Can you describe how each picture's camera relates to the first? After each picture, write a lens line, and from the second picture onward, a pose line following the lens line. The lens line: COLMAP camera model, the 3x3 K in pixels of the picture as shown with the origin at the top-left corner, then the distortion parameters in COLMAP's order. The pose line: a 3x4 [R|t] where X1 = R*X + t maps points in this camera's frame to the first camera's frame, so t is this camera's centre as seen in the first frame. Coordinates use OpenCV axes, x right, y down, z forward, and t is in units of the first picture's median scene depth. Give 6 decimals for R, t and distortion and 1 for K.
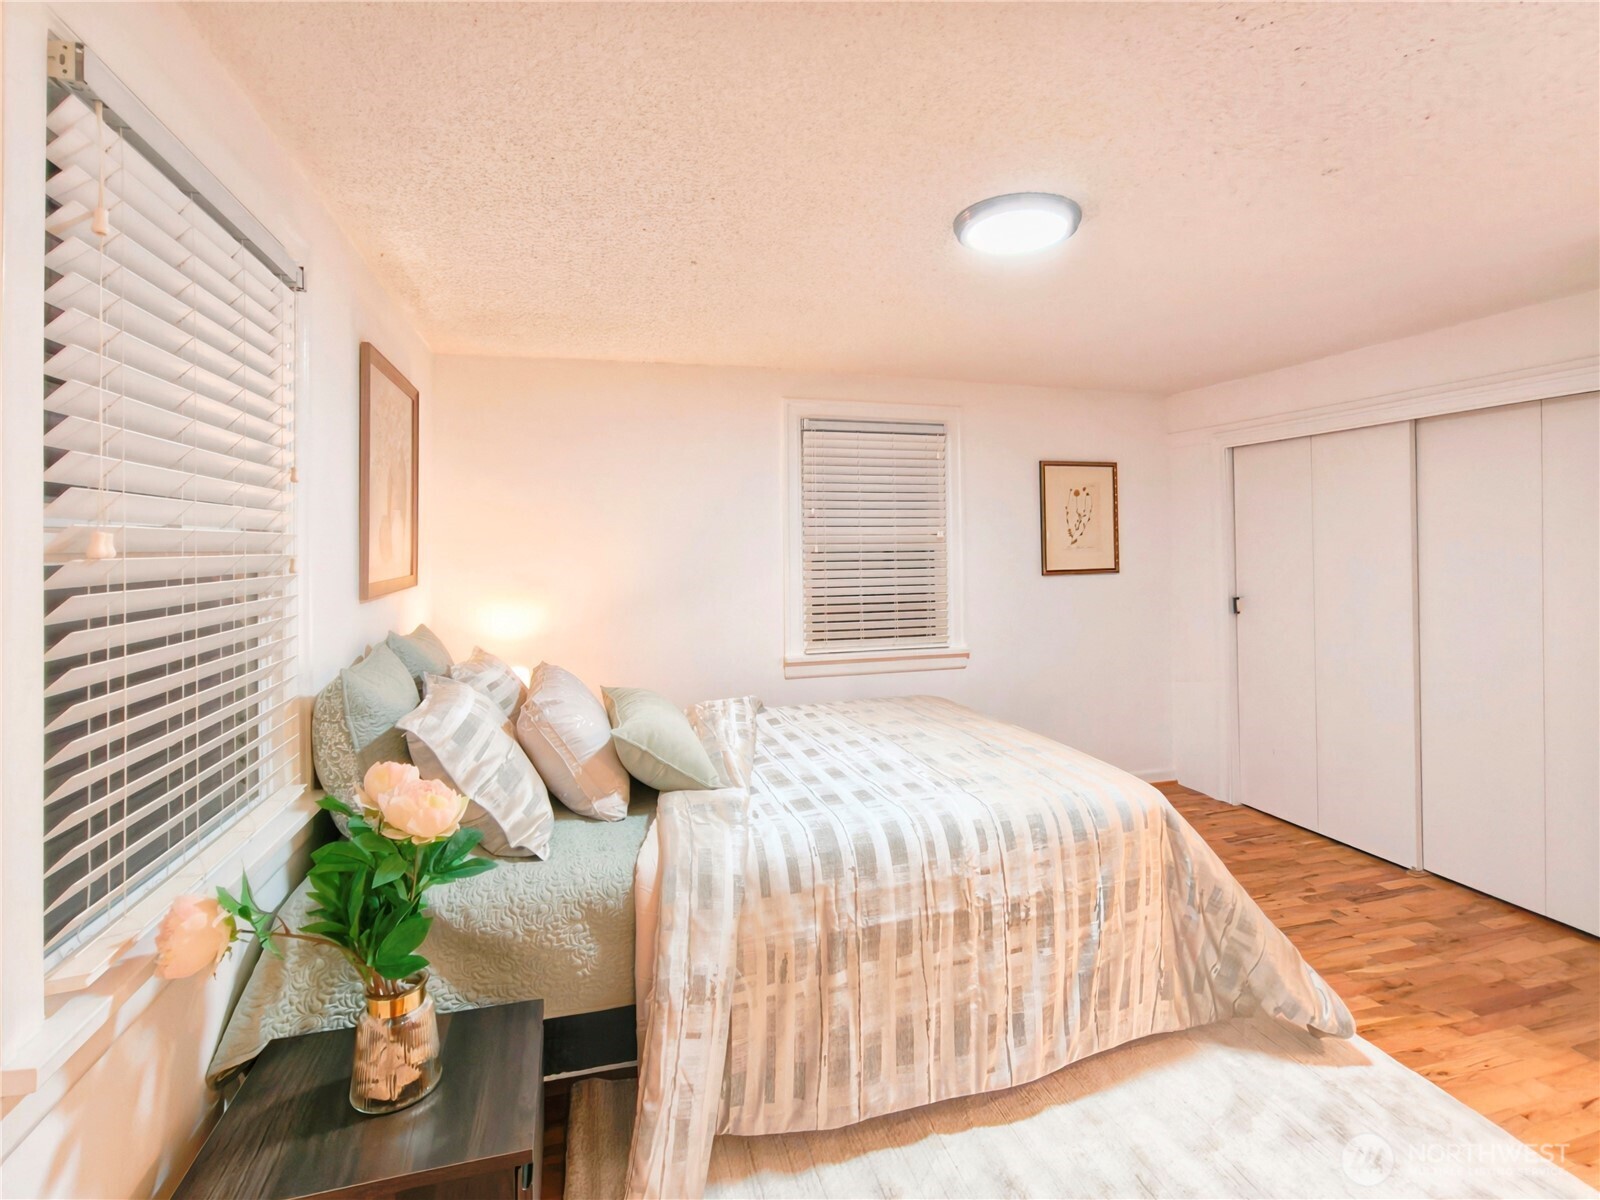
lens RADIAL K [[752.0, 0, 797.5], [0, 752.0, 542.3], [0, 0, 1]] dist [-0.012066, 0.008424]
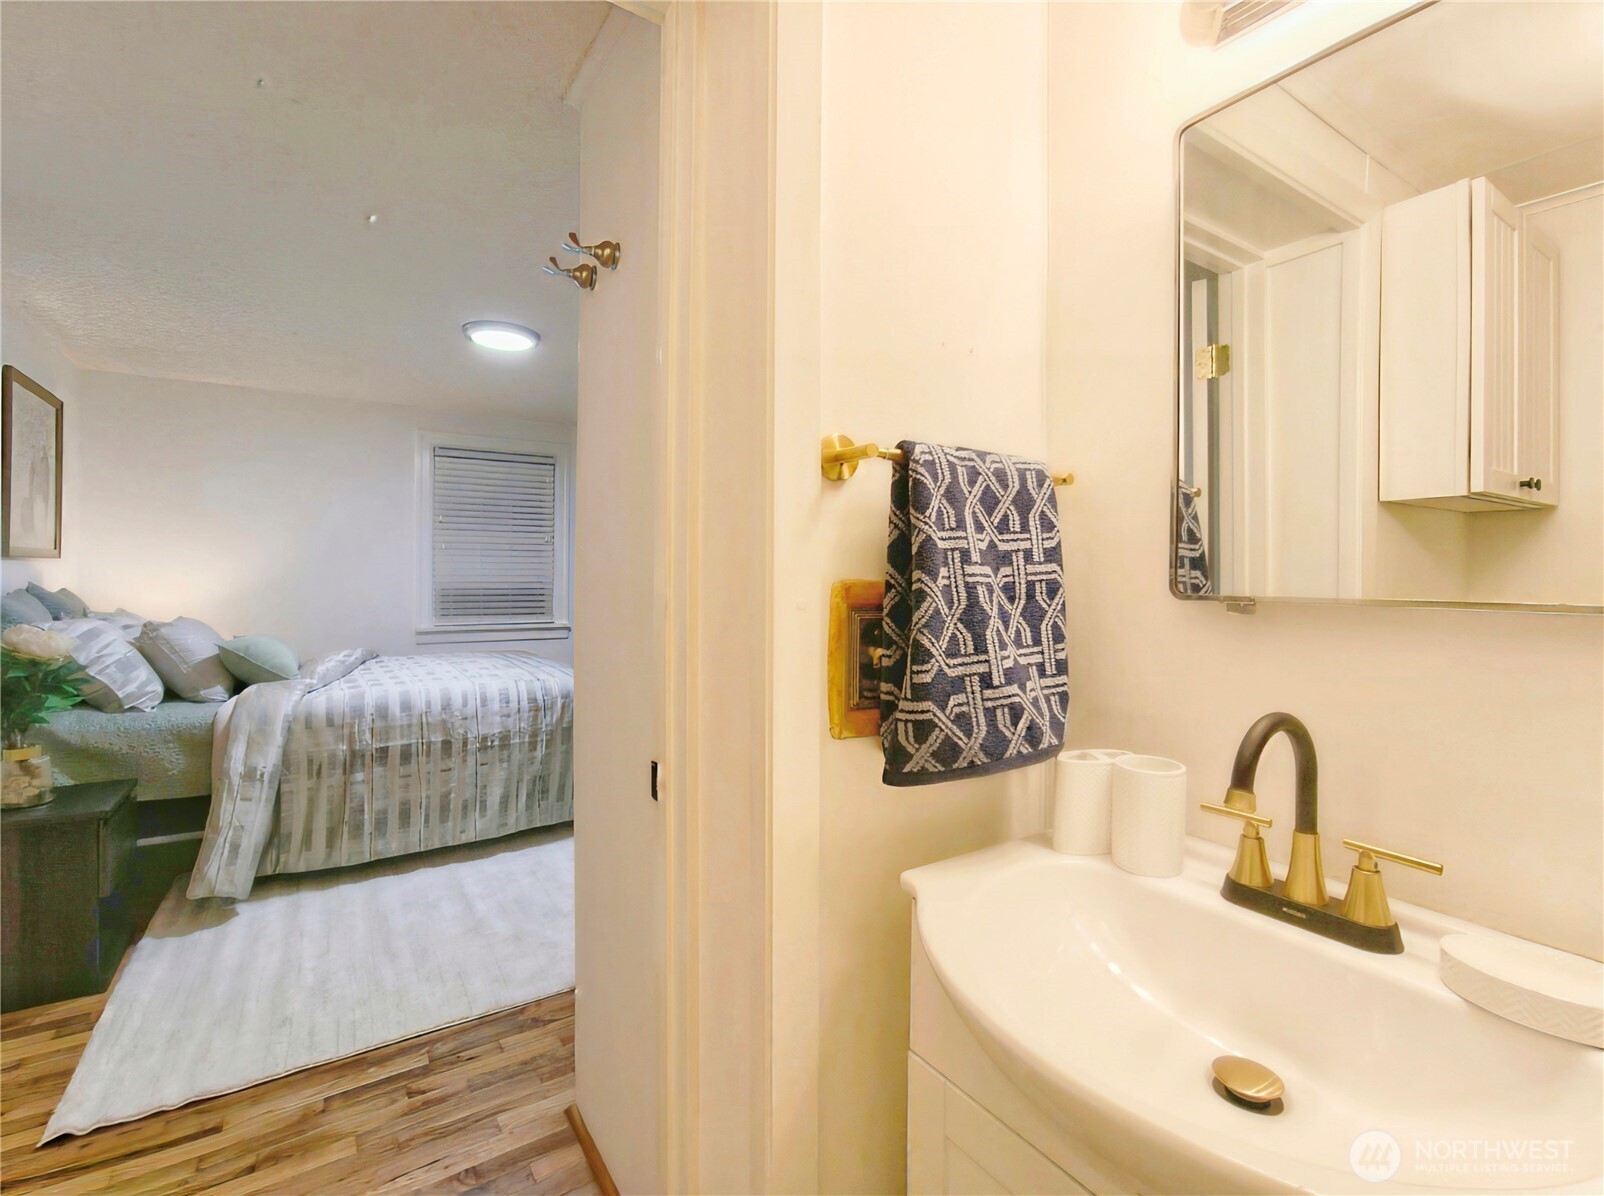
lens RADIAL K [[753.9, 0, 817.0], [0, 753.9, 588.1], [0, 0, 1]] dist [-0.012066, 0.008424]
pose [[0.955501, 0.021029, 0.294236, 0.524111], [-0.024485, 0.999668, 0.008069, 0.111500], [-0.293969, -0.014914, 0.955699, -0.901013]]
